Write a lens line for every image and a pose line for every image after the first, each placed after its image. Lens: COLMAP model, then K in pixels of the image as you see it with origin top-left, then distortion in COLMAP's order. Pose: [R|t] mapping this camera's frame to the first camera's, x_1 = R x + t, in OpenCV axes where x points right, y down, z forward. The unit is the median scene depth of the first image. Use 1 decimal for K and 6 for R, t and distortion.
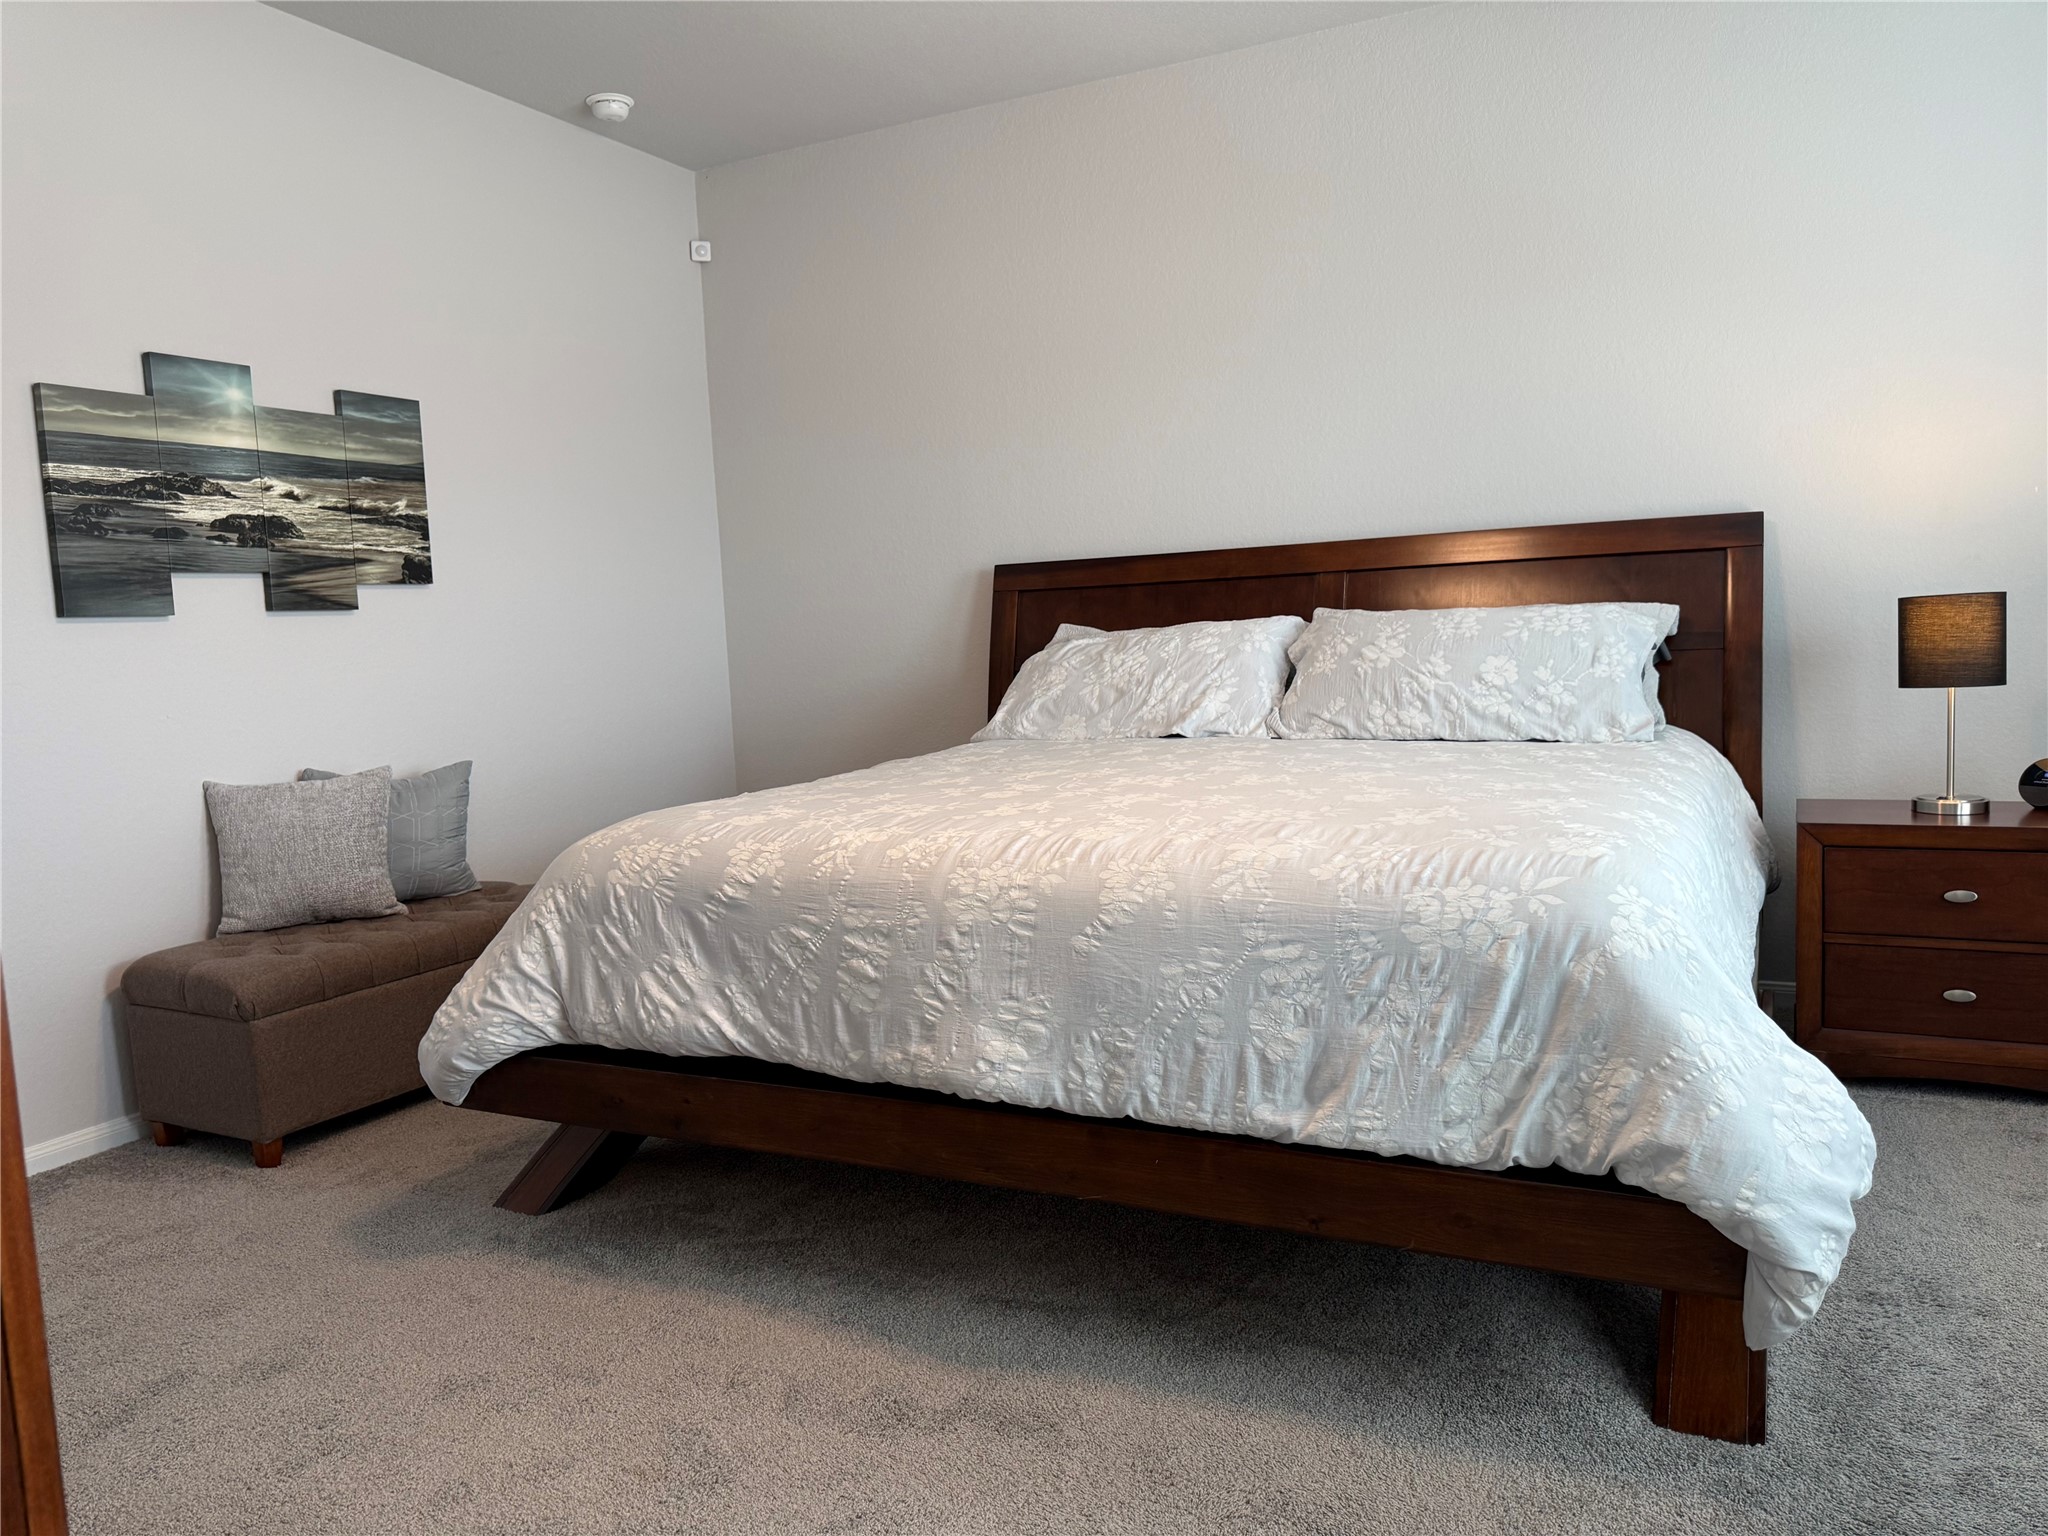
lens RADIAL K [[1441.2, 0, 1024.0], [0, 1441.2, 768.0], [0, 0, 1]] dist [0.077099, -0.112242]
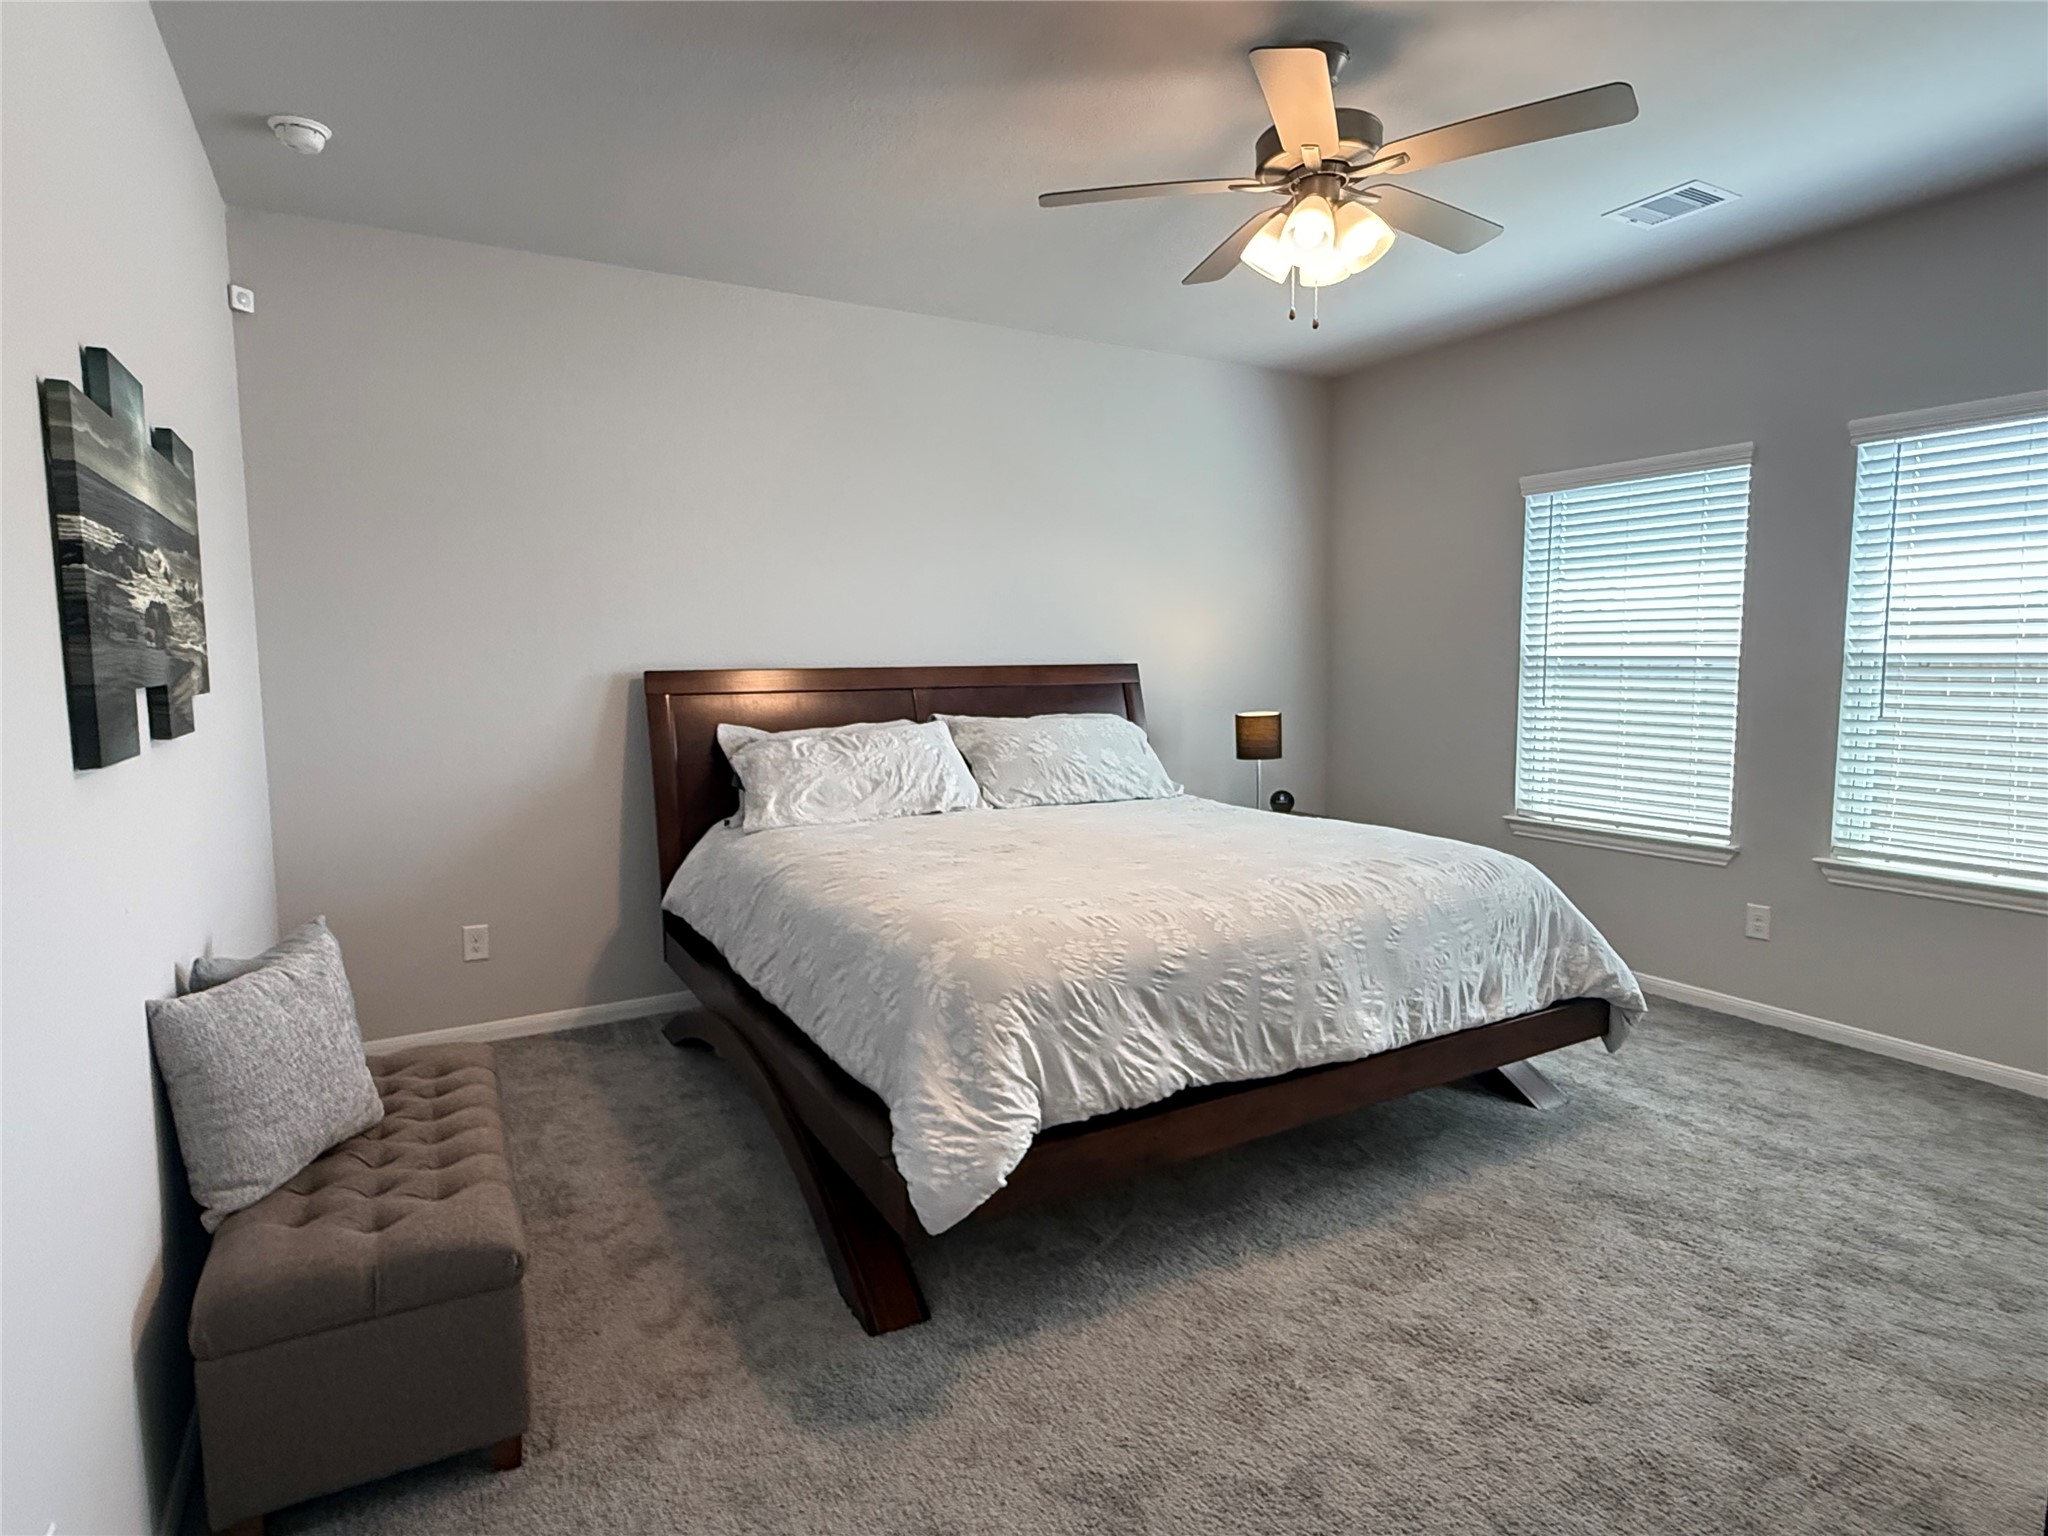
lens RADIAL K [[1097.4, 0, 1022.7], [0, 1097.4, 756.9], [0, 0, 1]] dist [-0.015971, -0.000346]
pose [[0.557557, -0.038390, 0.829250, -1.059015], [0.064894, 0.997889, 0.002565, -0.108429], [-0.827598, 0.052383, 0.558871, 0.545229]]
